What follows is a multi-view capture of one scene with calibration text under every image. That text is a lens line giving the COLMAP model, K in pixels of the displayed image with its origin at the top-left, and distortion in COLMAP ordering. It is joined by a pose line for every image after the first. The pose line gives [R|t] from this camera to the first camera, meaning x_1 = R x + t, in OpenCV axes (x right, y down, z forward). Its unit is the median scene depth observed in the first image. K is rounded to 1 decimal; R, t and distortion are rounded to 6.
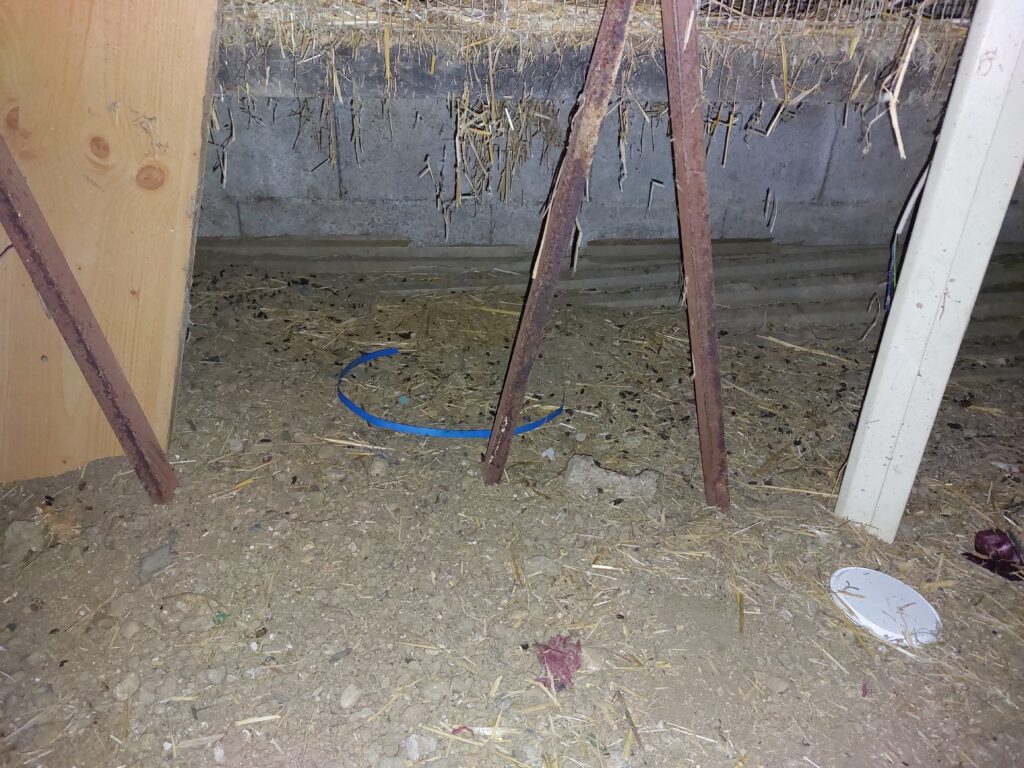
lens RADIAL K [[673.6, 0, 512.0], [0, 673.6, 384.0], [0, 0, 1]] dist [-0.009309, -0.007445]
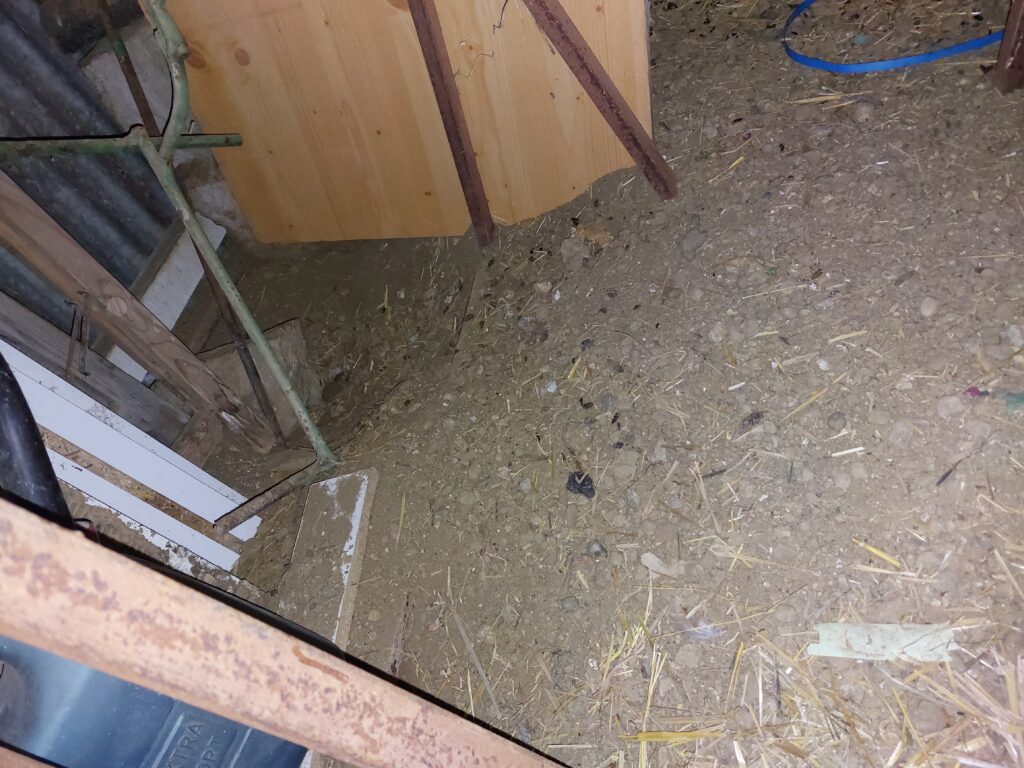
lens RADIAL K [[673.6, 0, 512.0], [0, 673.6, 384.0], [0, 0, 1]] dist [-0.009309, -0.007445]
pose [[0.856270, -0.112332, -0.504166, -0.230605], [0.302753, 0.899972, 0.313673, 0.024931], [0.418500, -0.421226, 0.804628, -0.170914]]
